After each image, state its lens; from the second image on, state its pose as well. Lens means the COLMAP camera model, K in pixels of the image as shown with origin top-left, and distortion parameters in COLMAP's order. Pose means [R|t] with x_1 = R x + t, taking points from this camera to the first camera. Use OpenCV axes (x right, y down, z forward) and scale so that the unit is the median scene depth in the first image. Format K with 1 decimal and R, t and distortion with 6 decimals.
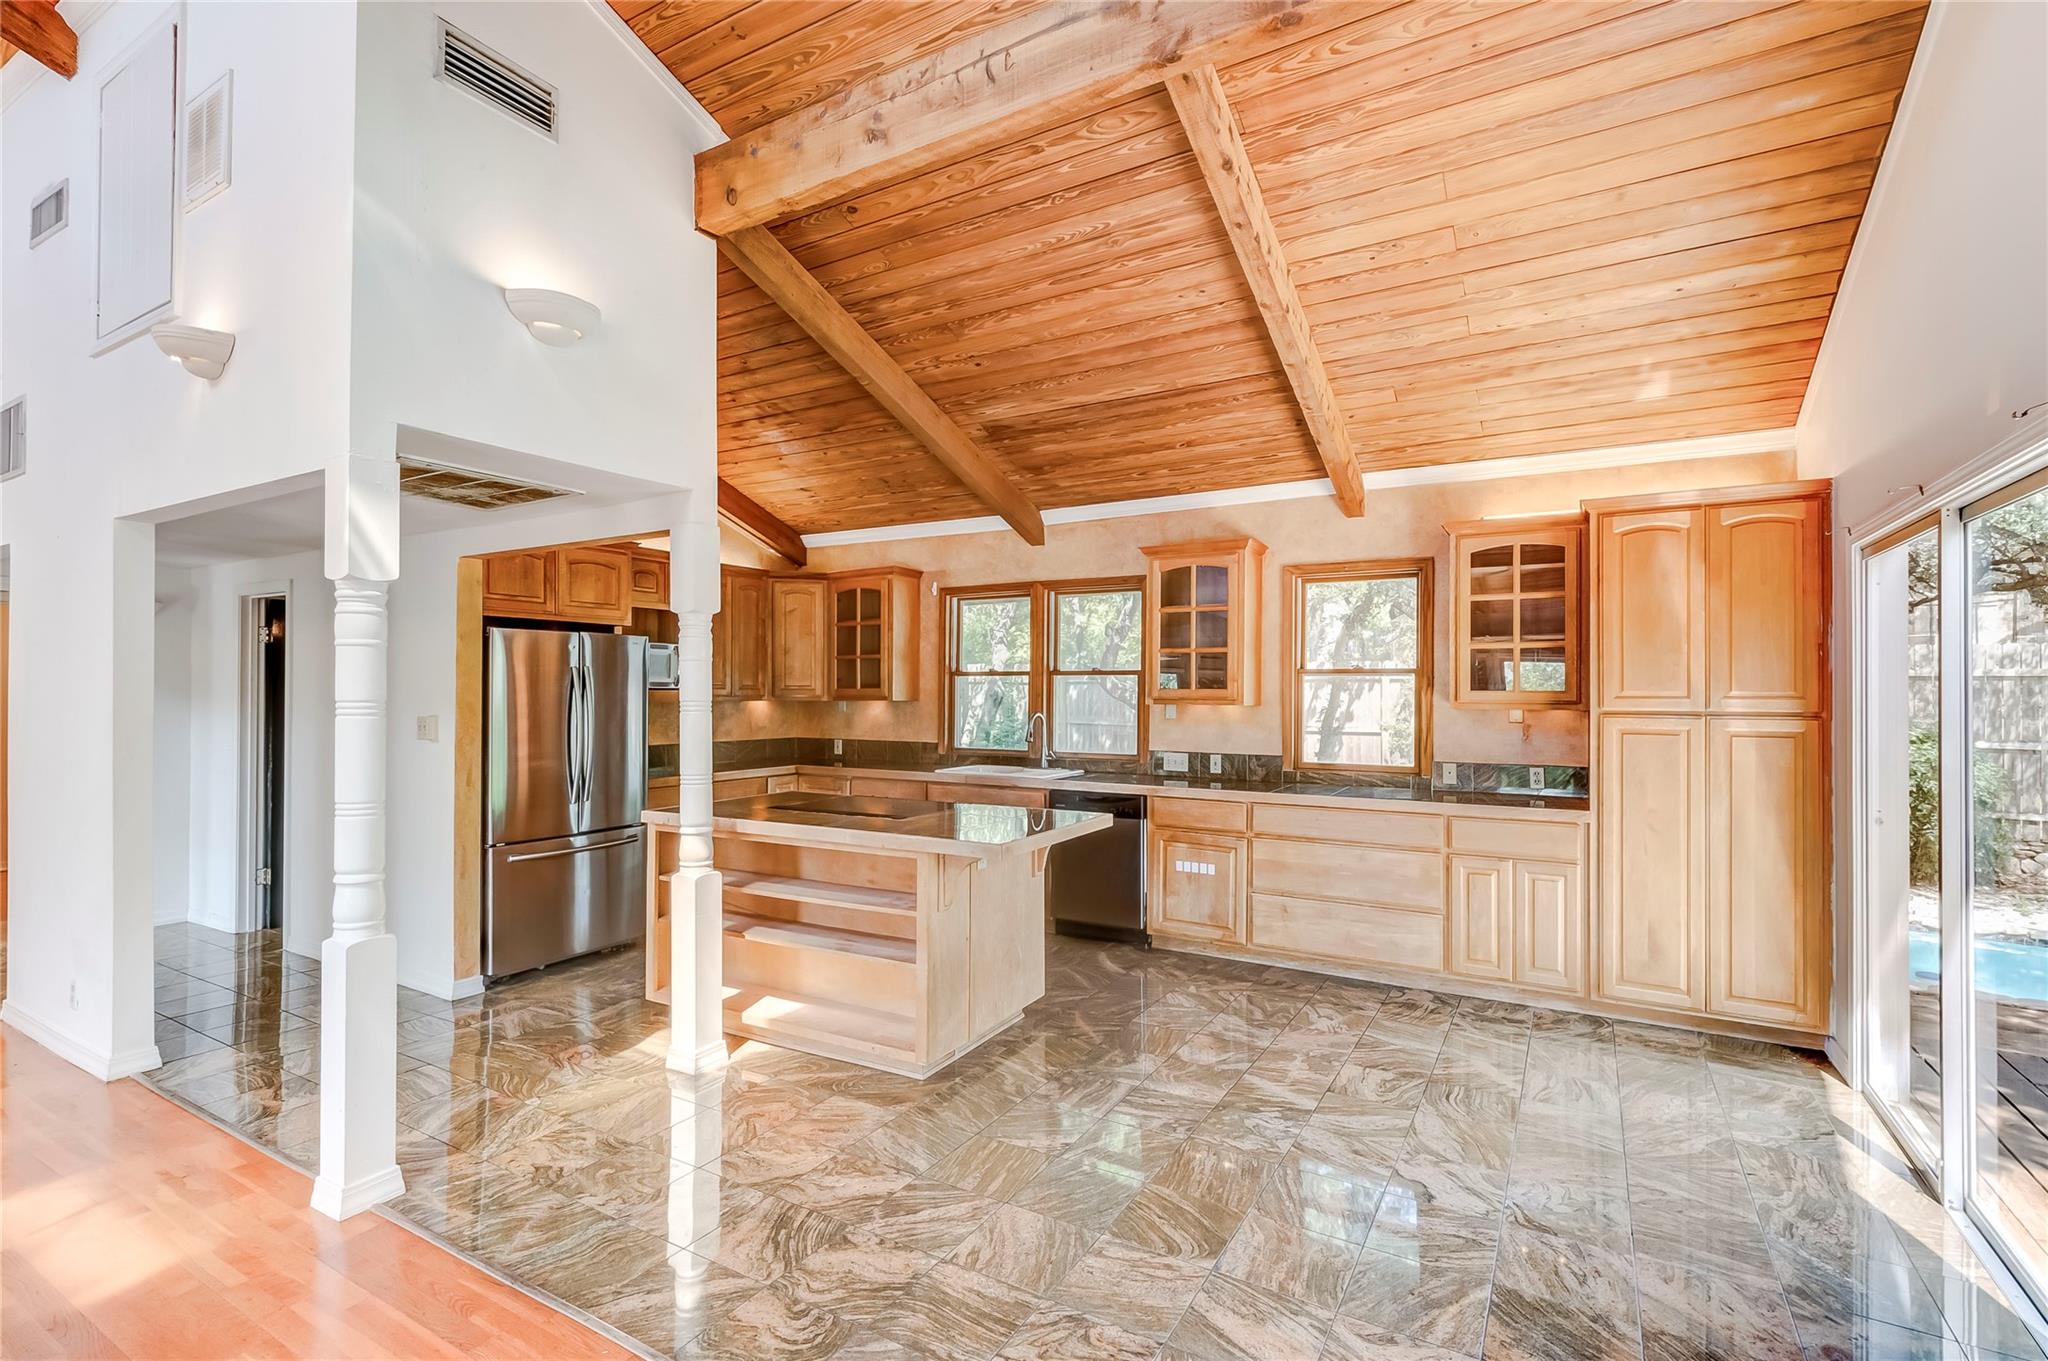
lens RADIAL K [[938.9, 0, 1032.1], [0, 938.9, 679.8], [0, 0, 1]] dist [-0.001785, -0.000455]
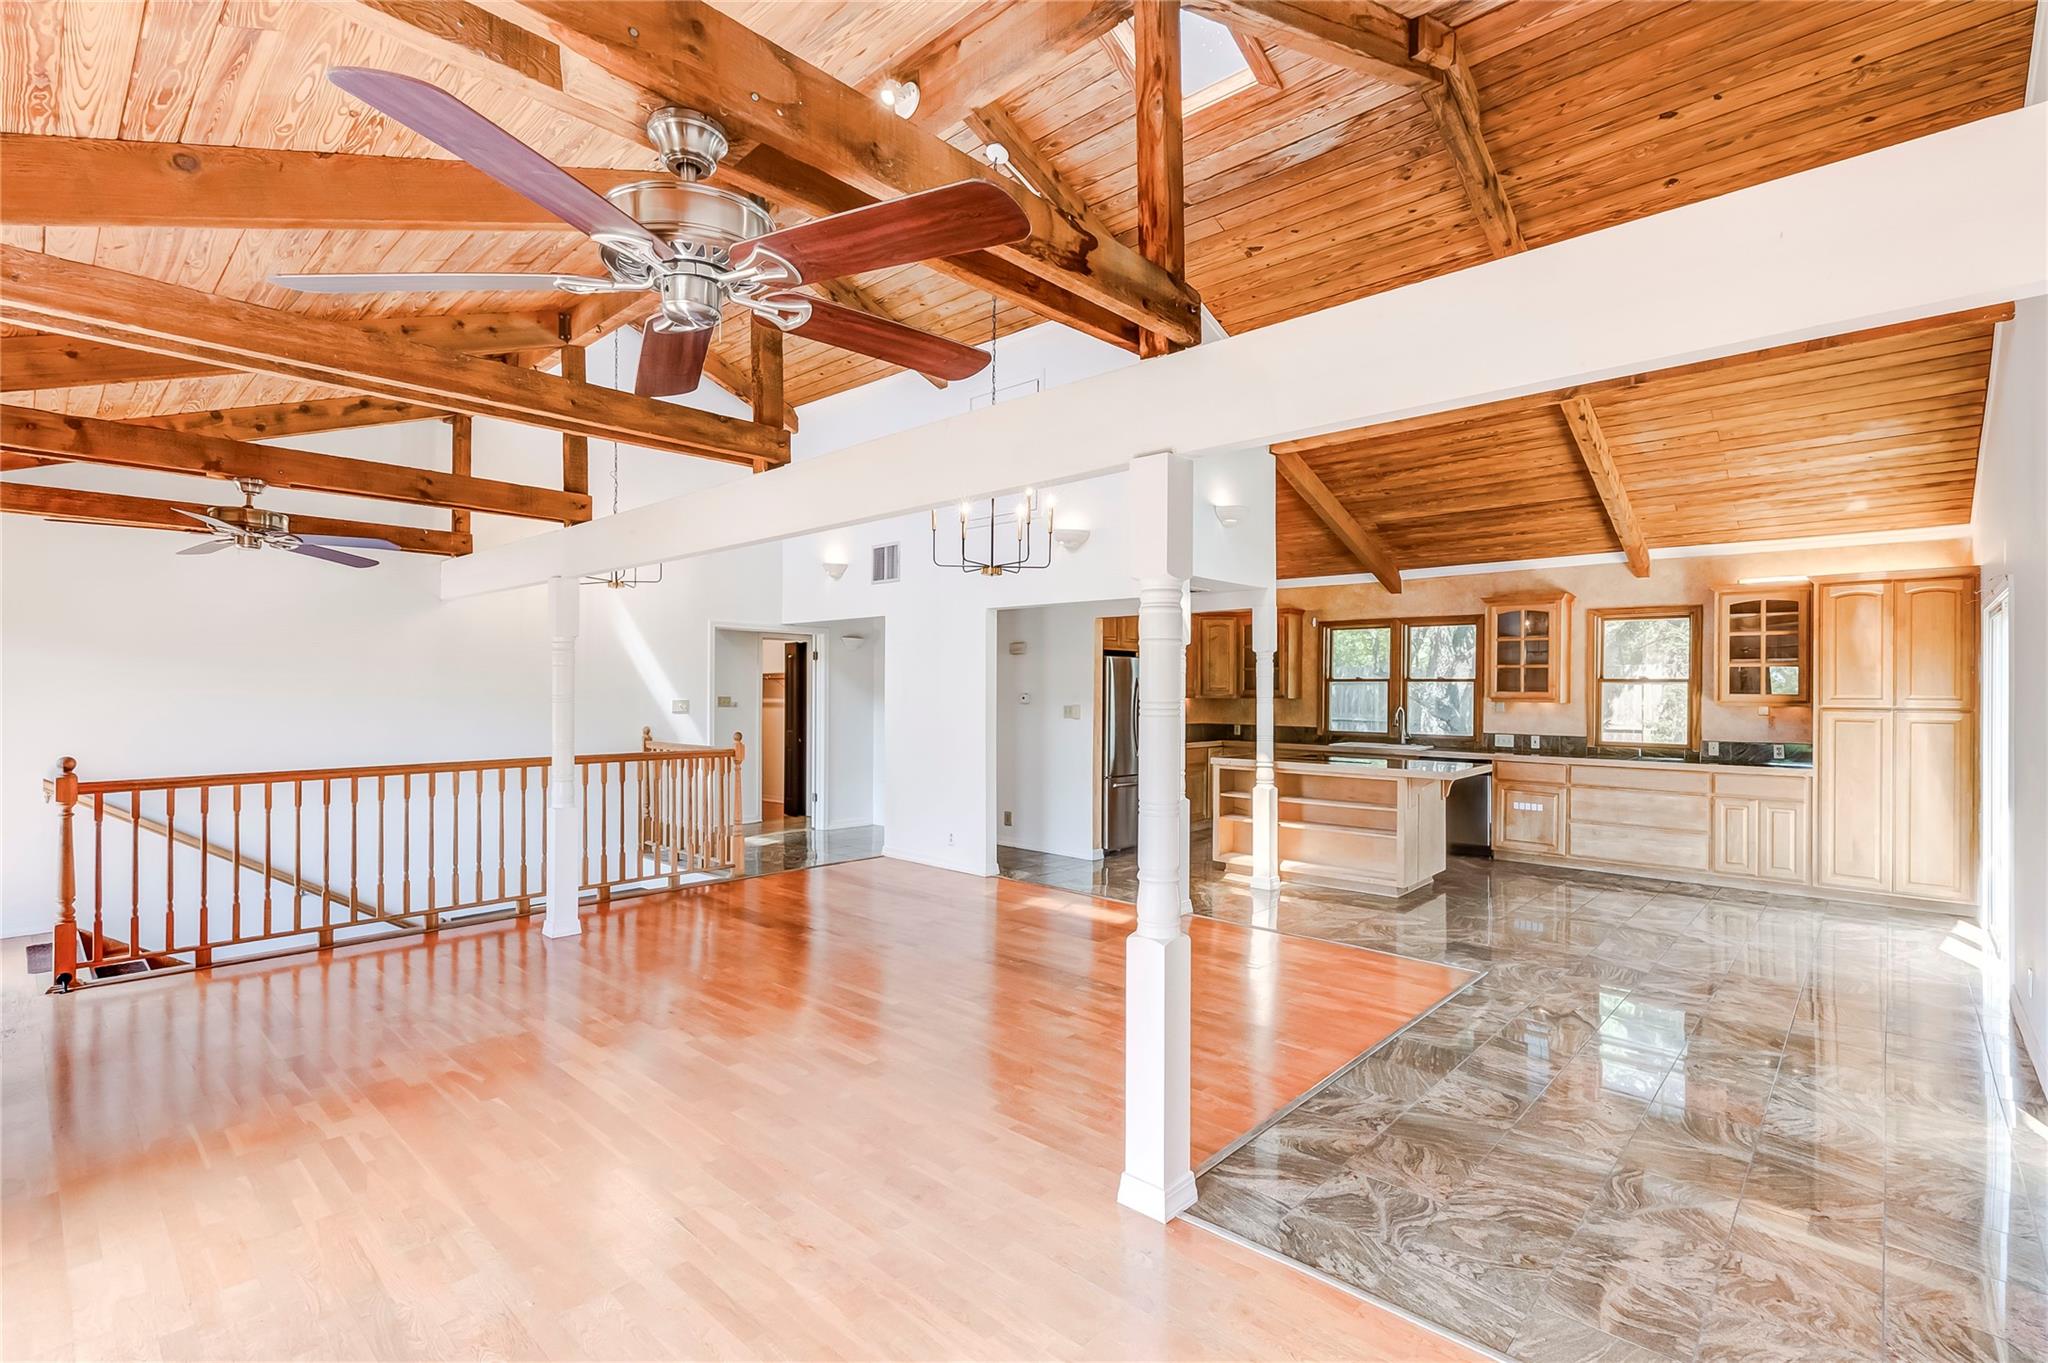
lens RADIAL K [[938.9, 0, 1013.4], [0, 938.9, 683.2], [0, 0, 1]] dist [-0.001785, -0.000455]
pose [[0.974884, 0.002263, -0.222701, -0.307616], [-0.001167, 0.999987, 0.005050, -0.011270], [0.222710, -0.004664, 0.974874, -0.697830]]
